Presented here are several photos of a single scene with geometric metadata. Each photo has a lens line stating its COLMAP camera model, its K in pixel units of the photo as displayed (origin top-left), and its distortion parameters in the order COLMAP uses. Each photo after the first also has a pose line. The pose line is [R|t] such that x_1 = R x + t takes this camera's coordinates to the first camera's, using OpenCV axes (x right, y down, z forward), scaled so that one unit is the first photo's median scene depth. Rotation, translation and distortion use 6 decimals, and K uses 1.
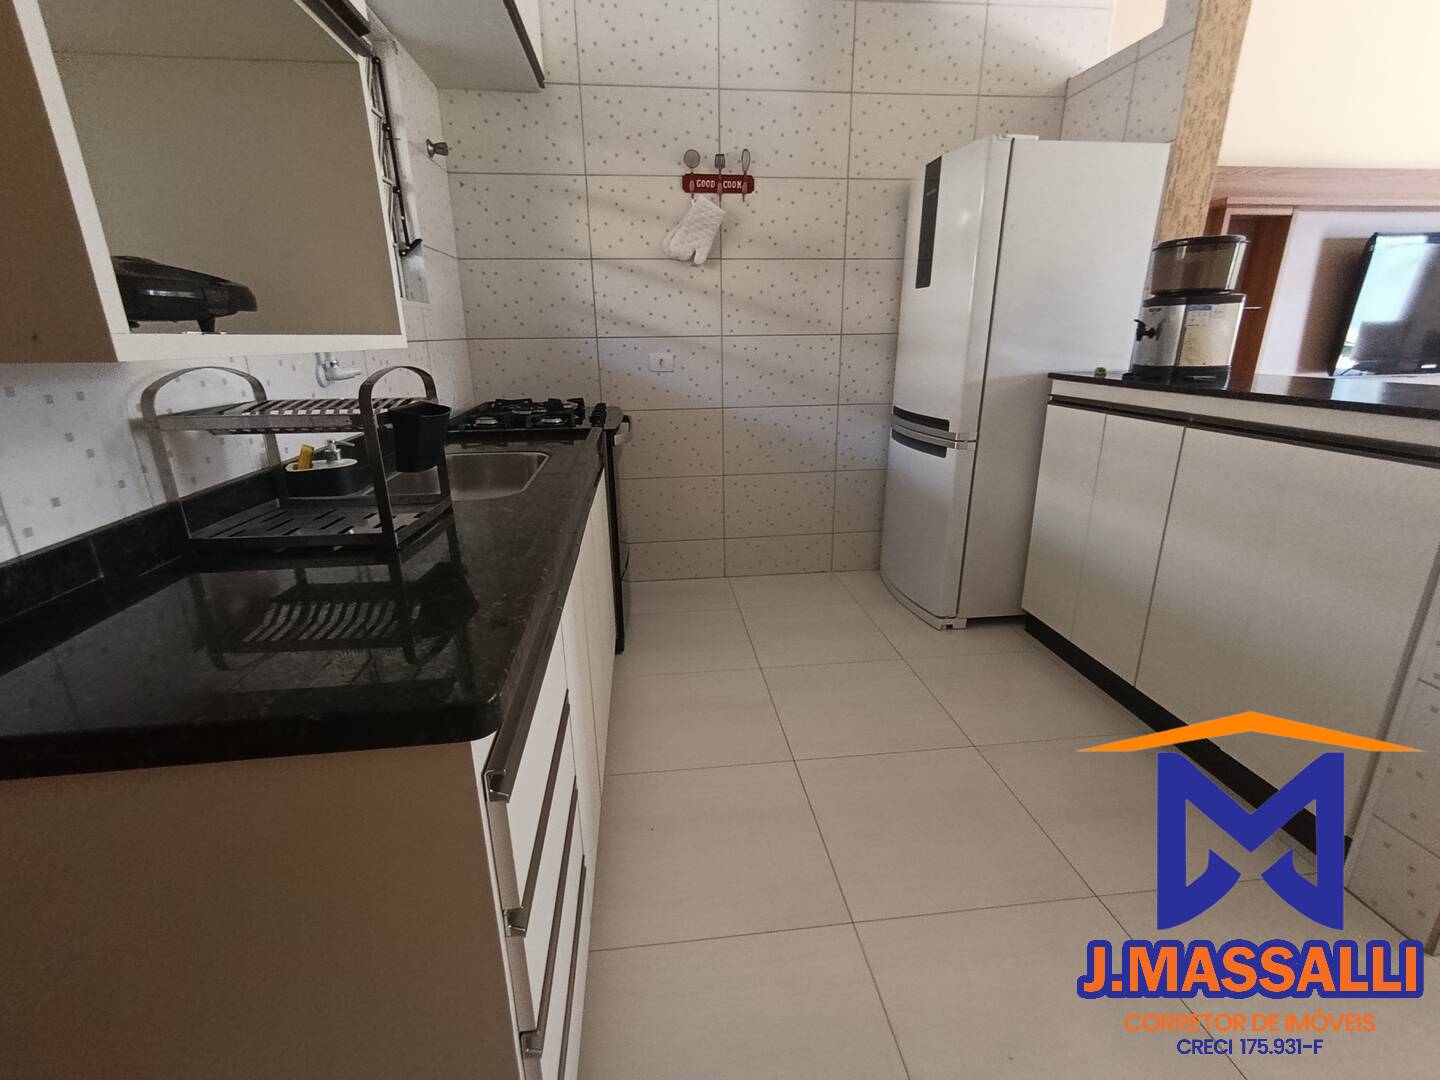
lens RADIAL K [[655.8, 0, 720.7], [0, 655.8, 535.0], [0, 0, 1]] dist [0.007755, 0.000602]
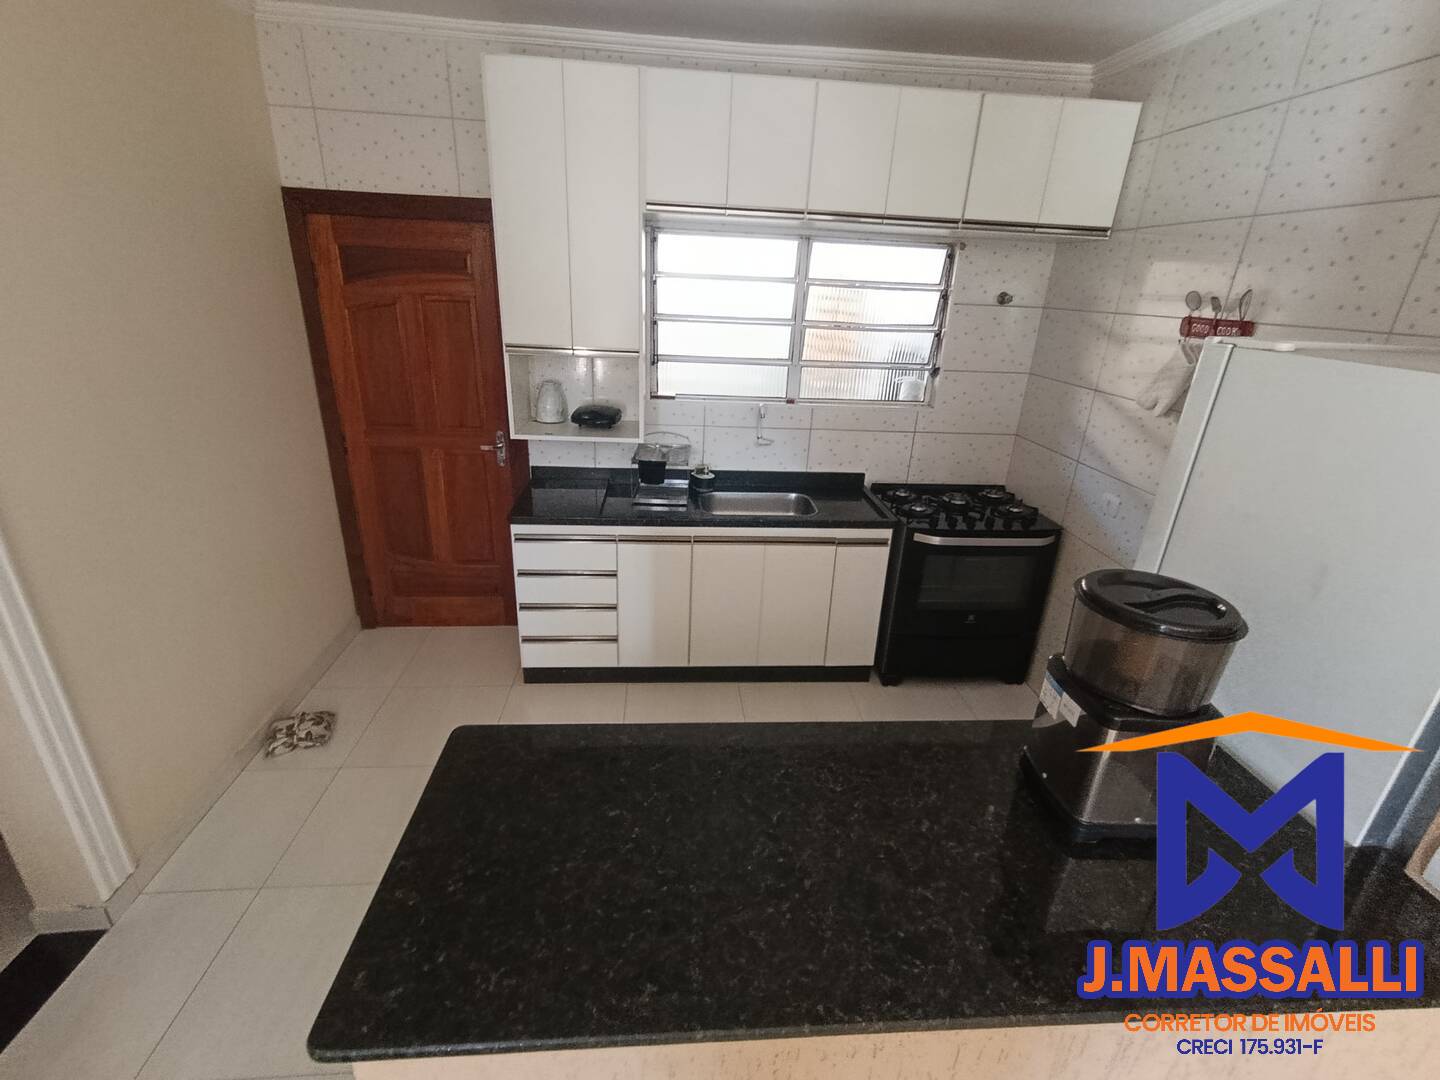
lens RADIAL K [[655.8, 0, 720.7], [0, 655.8, 535.0], [0, 0, 1]] dist [0.007755, 0.000602]
pose [[-0.044244, 0.371029, -0.927567, 1.070046], [-0.335085, 0.869179, 0.363657, -0.495978], [0.941149, 0.326903, 0.085870, 0.538125]]
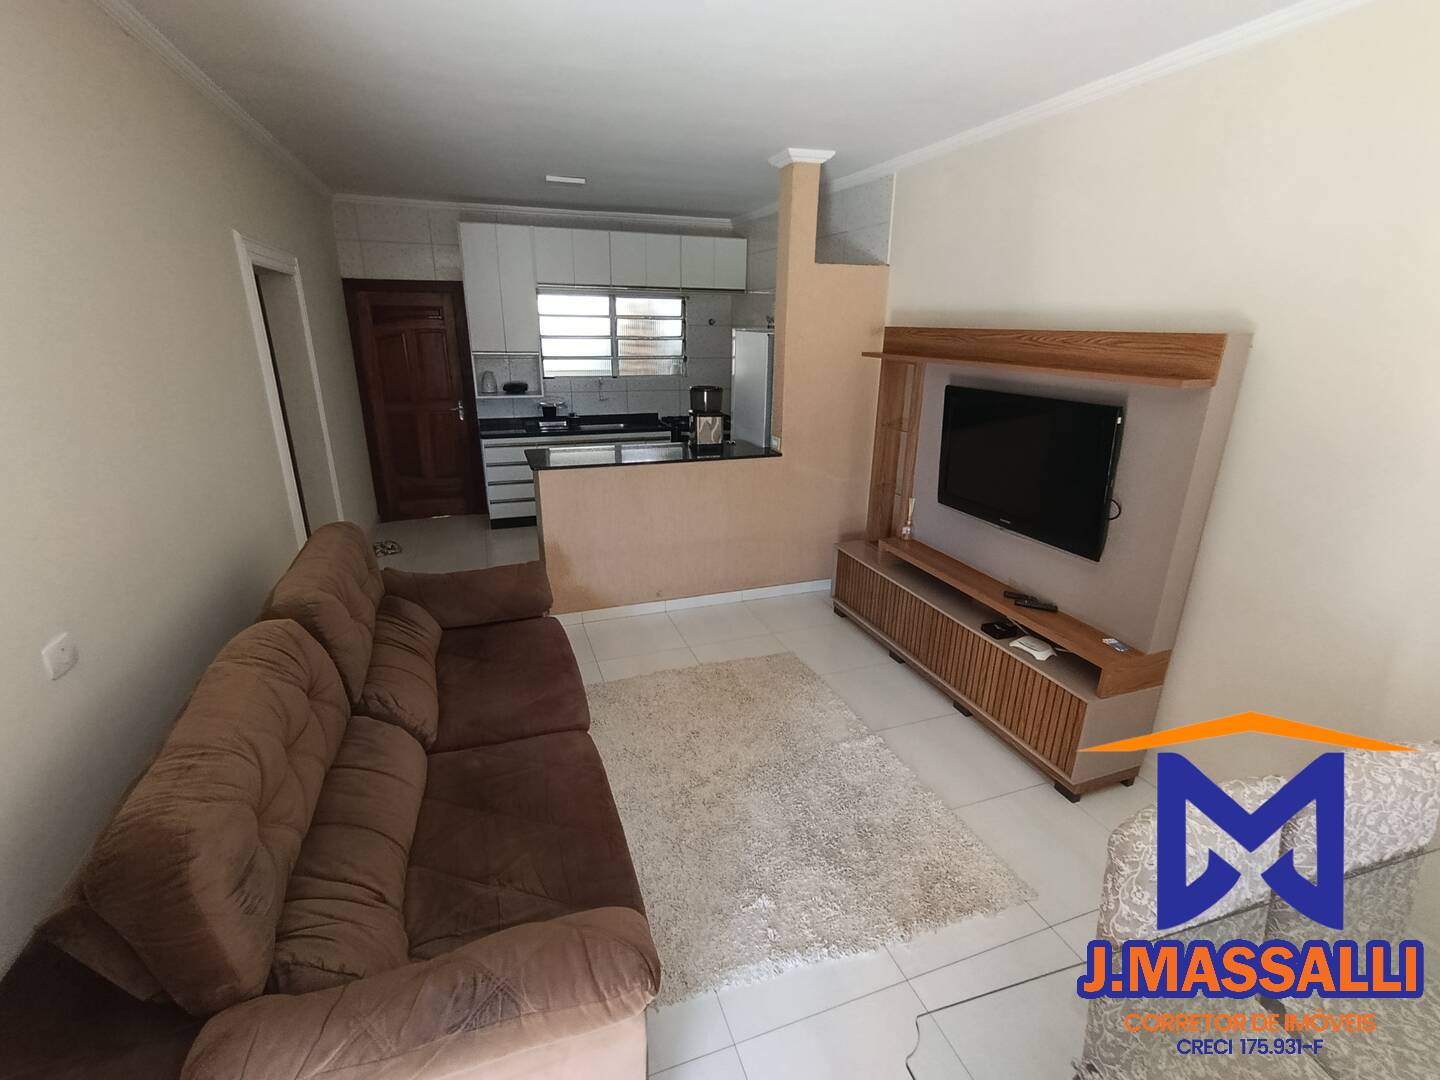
lens RADIAL K [[649.7, 0, 719.9], [0, 649.7, 538.7], [0, 0, 1]] dist [-0.000546, -0.000234]
pose [[0.224191, 0.309730, -0.924016, 2.569780], [-0.297838, 0.924562, 0.237650, -0.431683], [0.927917, 0.221928, 0.299528, 0.443929]]
